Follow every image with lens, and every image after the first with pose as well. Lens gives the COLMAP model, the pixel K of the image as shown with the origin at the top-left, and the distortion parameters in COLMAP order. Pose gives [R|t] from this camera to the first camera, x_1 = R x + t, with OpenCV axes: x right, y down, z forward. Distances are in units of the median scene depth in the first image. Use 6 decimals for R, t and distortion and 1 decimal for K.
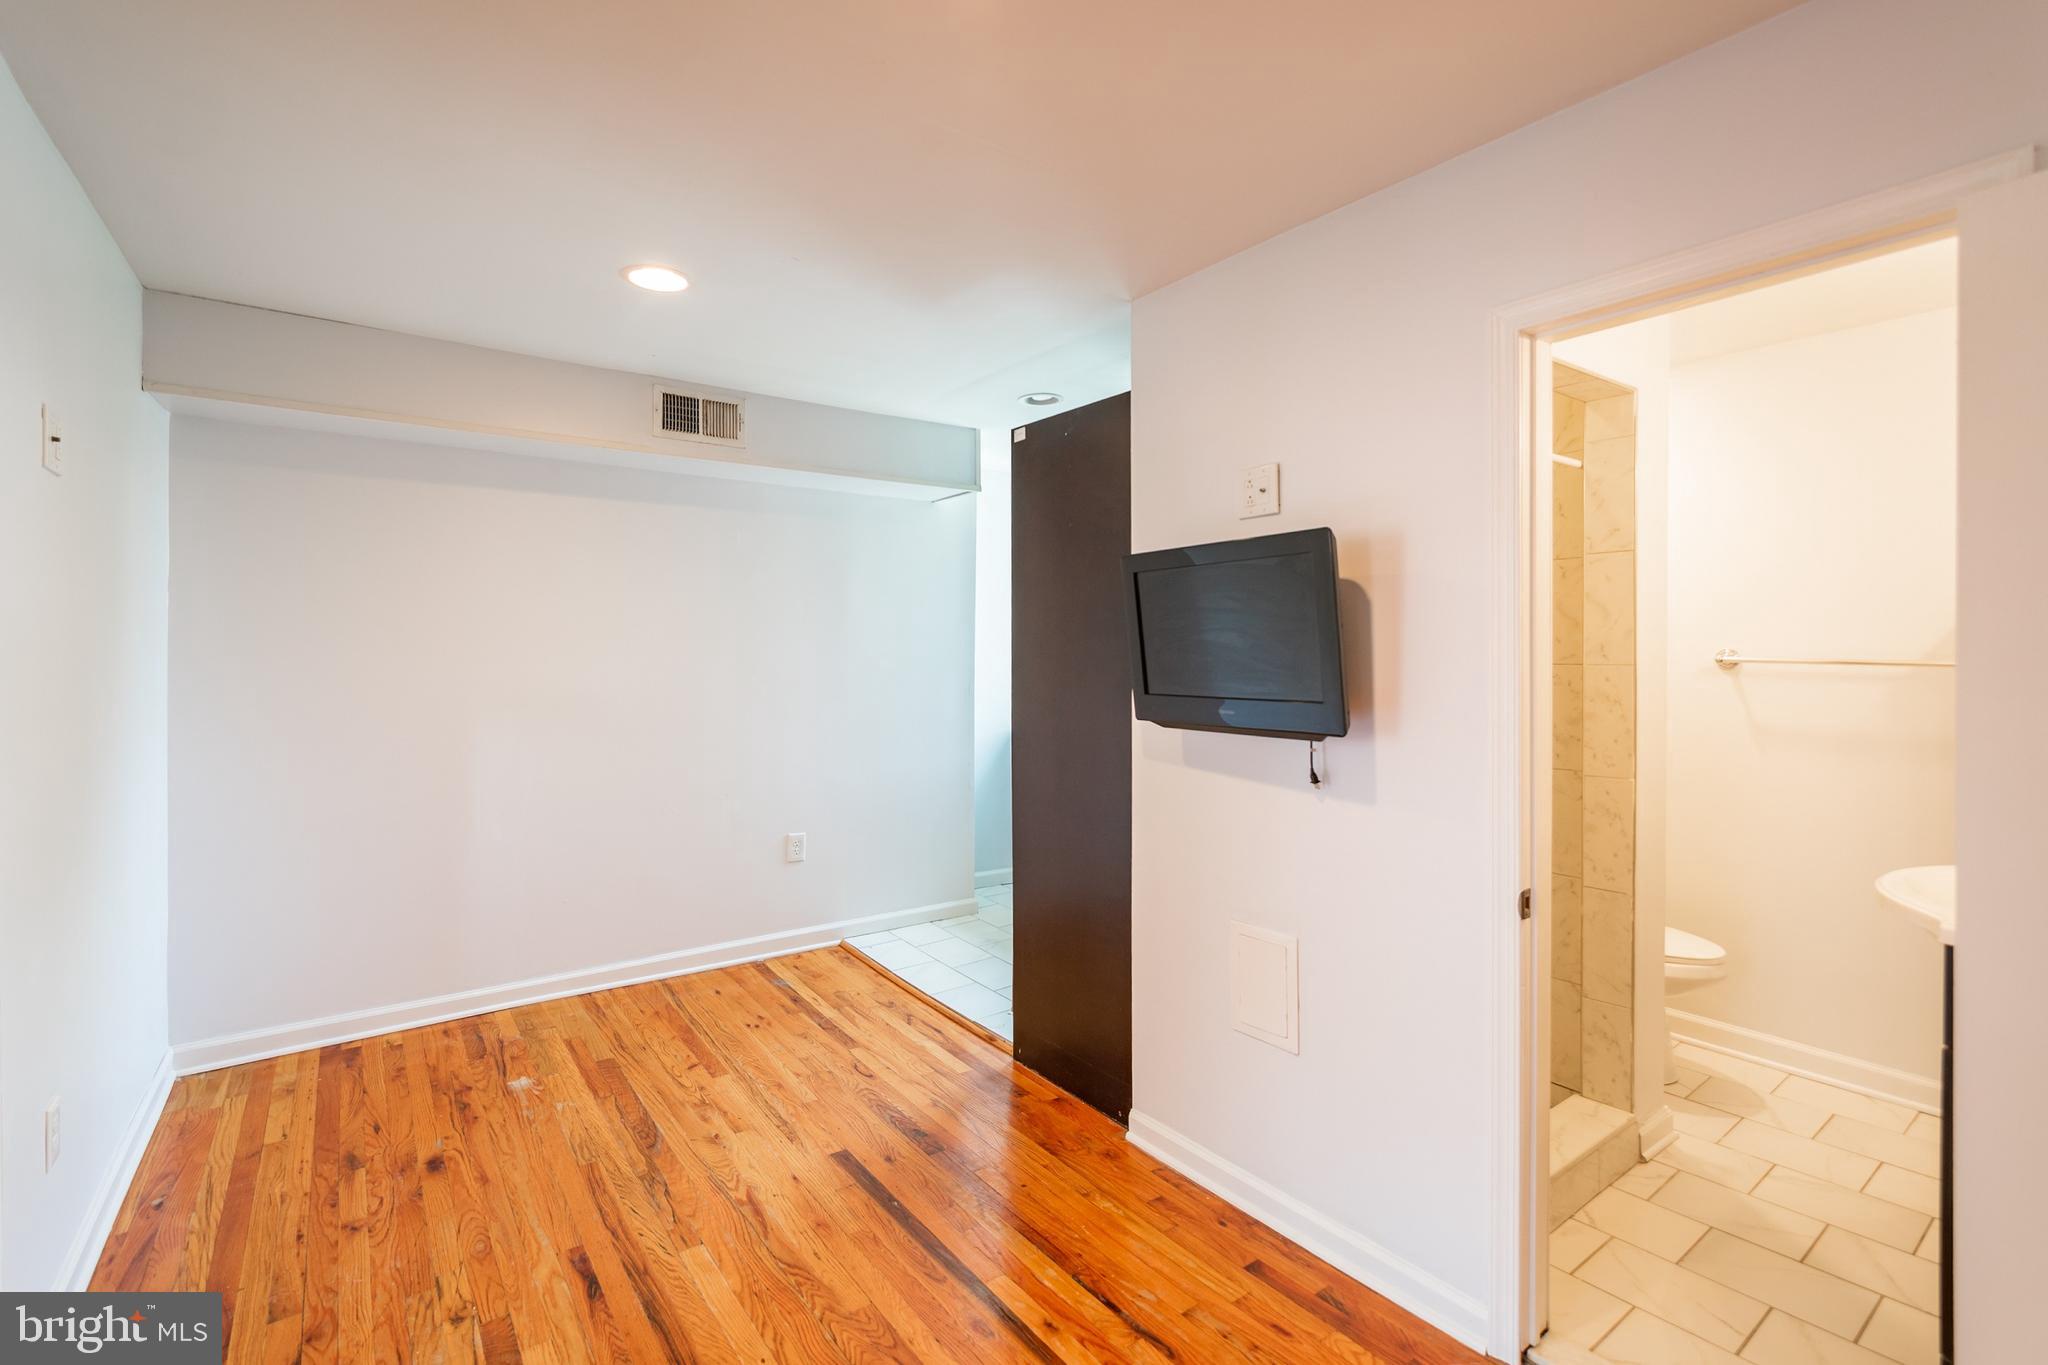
lens RADIAL K [[918.6, 0, 1047.1], [0, 918.6, 662.9], [0, 0, 1]] dist [-0.003992, 0.000626]
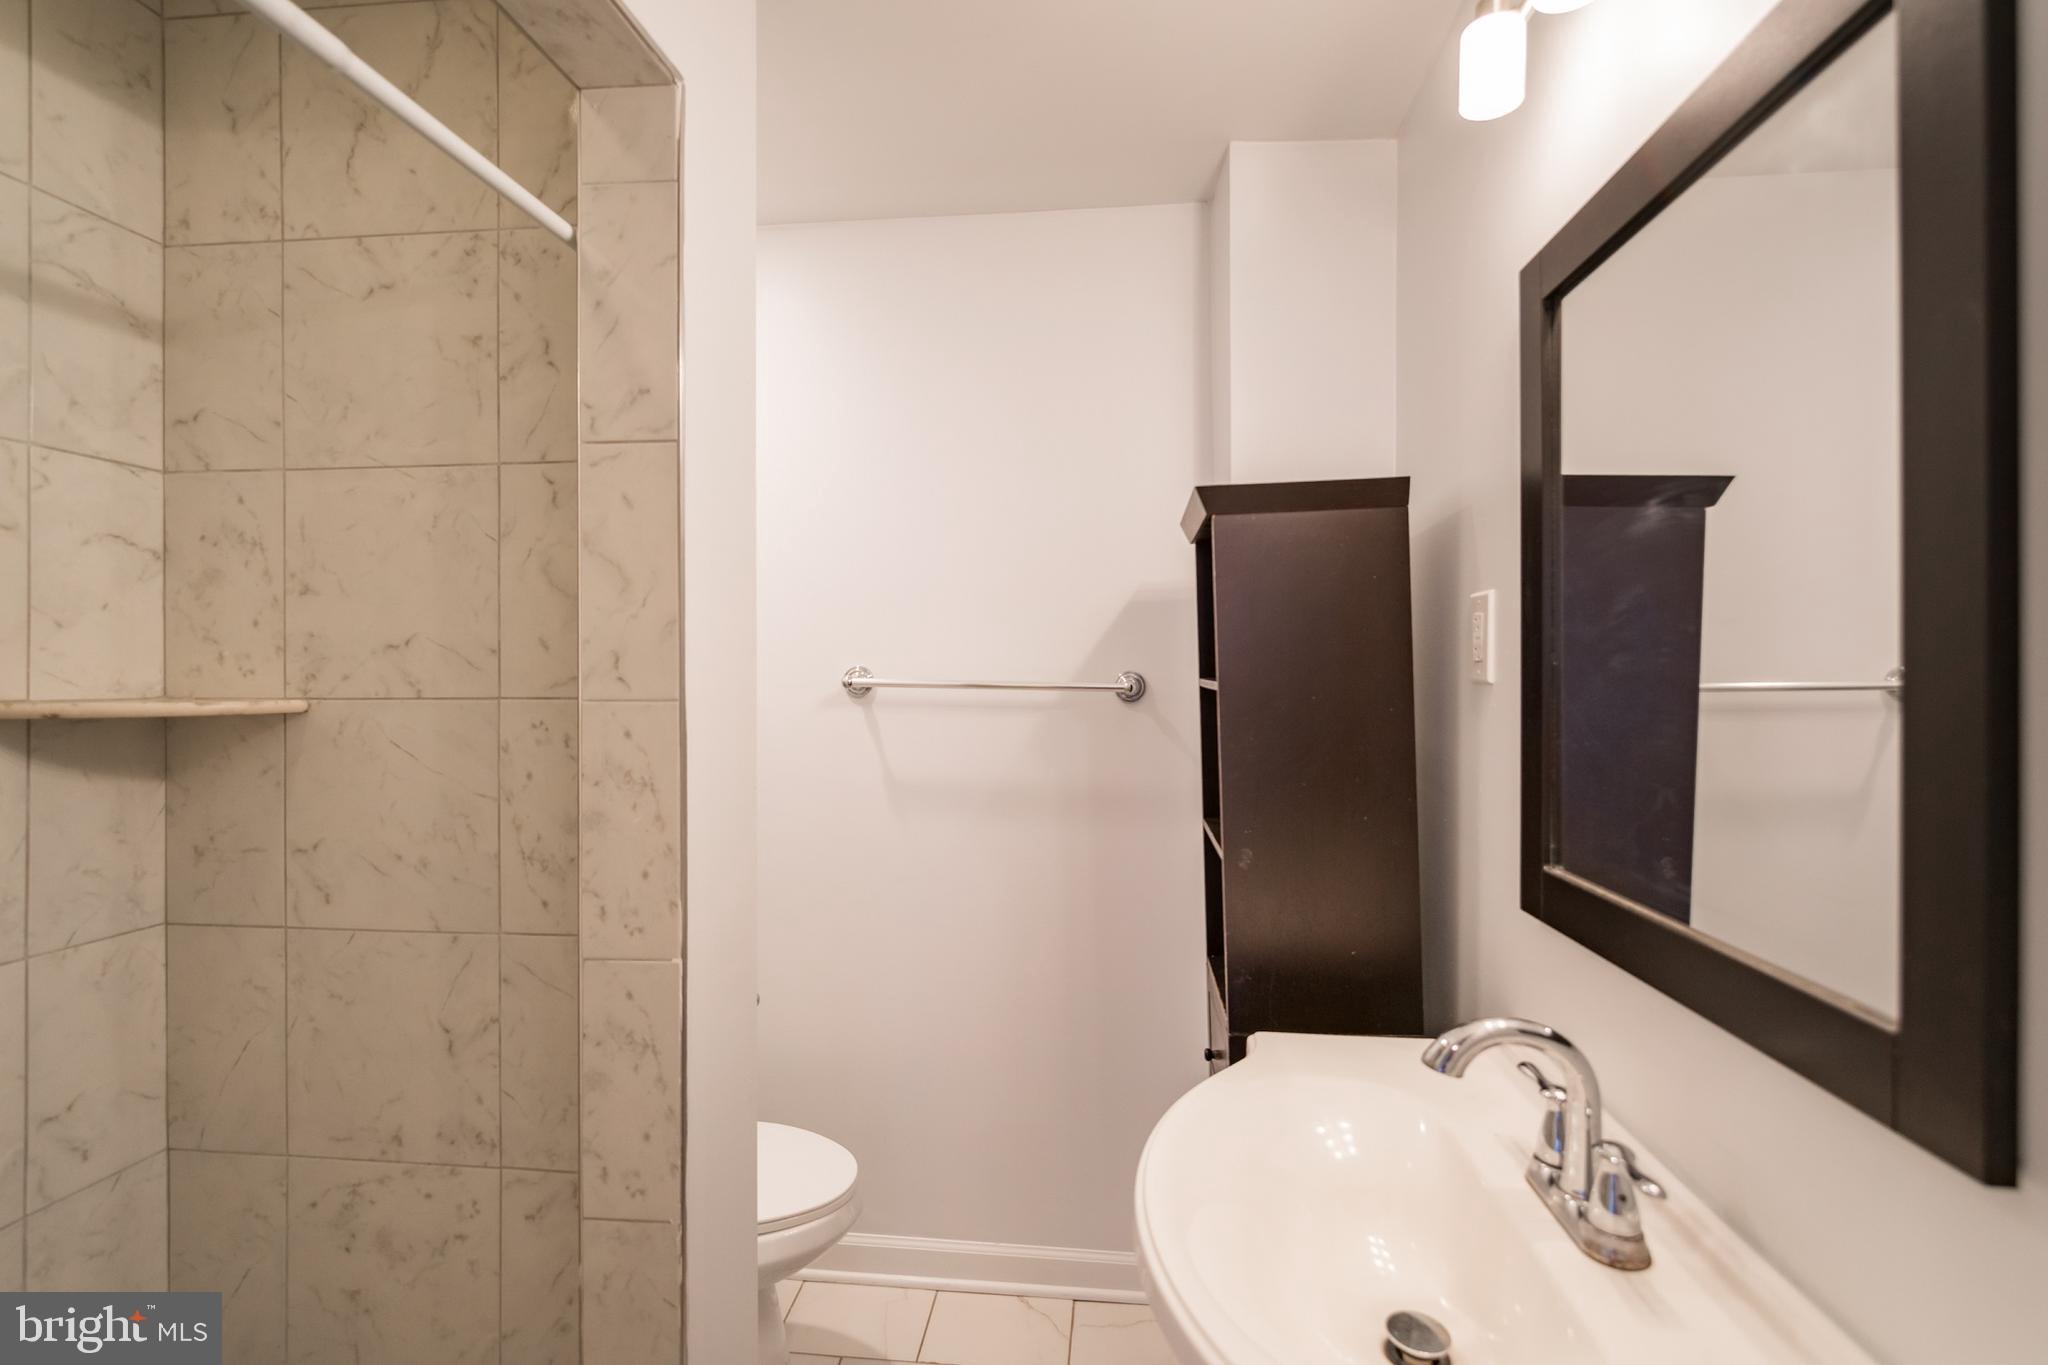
lens RADIAL K [[918.6, 0, 1024.4], [0, 918.6, 679.6], [0, 0, 1]] dist [-0.003992, 0.000626]
pose [[0.687282, -0.004985, 0.726374, 0.417633], [0.006788, 0.999977, 0.000440, -0.006341], [-0.726359, 0.004629, 0.687300, 0.555642]]
